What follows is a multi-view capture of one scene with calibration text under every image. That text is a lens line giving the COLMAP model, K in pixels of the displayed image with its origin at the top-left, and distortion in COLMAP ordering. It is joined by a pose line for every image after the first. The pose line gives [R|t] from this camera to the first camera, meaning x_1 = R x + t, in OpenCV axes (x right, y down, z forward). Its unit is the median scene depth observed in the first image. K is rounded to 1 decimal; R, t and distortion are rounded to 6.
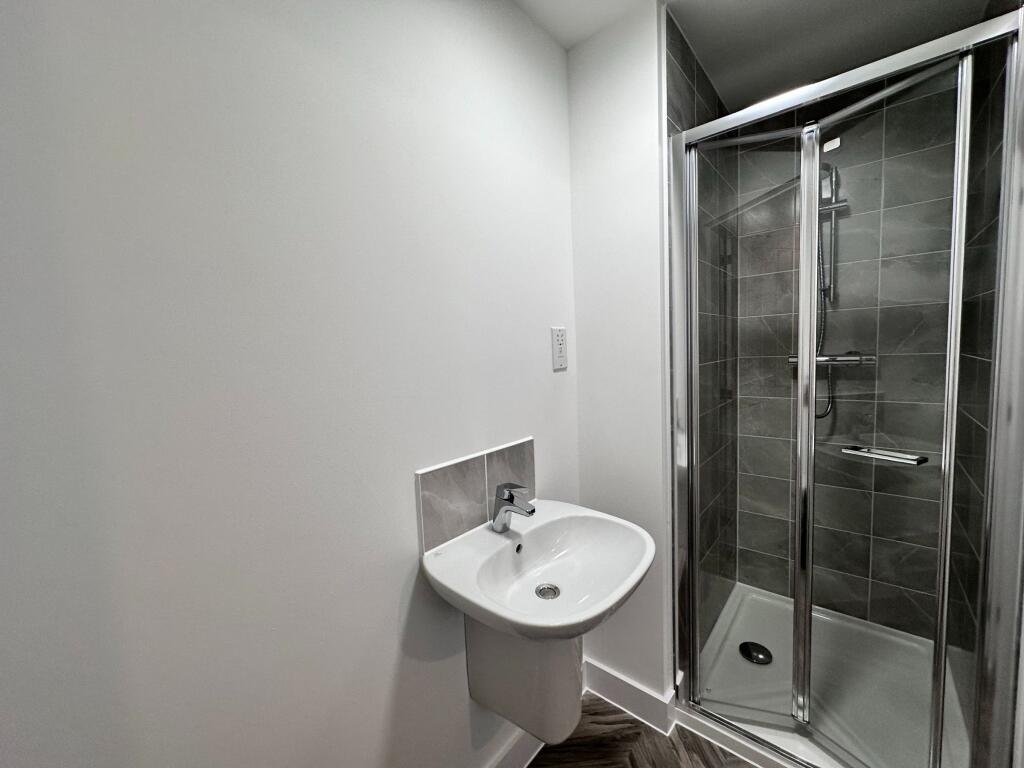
lens RADIAL K [[410.8, 0, 511.9], [0, 410.8, 384.4], [0, 0, 1]] dist [0.001669, 0.000172]
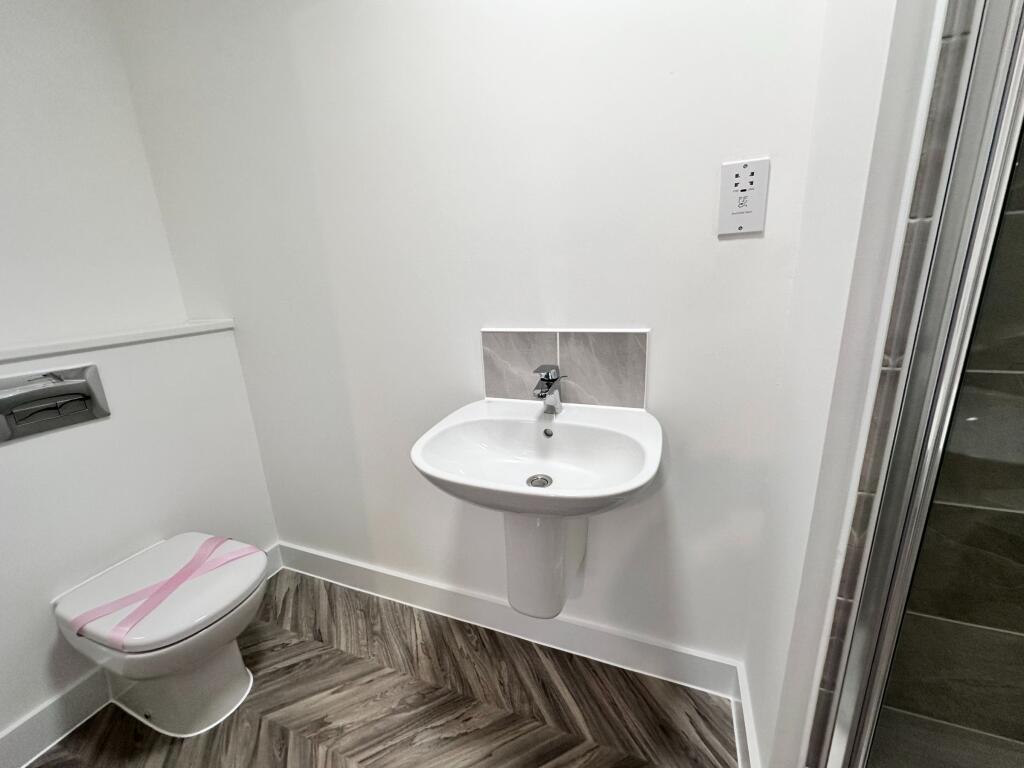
lens RADIAL K [[410.8, 0, 513.5], [0, 410.8, 382.6], [0, 0, 1]] dist [0.001669, 0.000172]
pose [[0.342058, 0.271664, -0.899553, 0.722289], [-0.049141, 0.961160, 0.271583, 0.029613], [0.938393, -0.048692, 0.342122, 0.540725]]
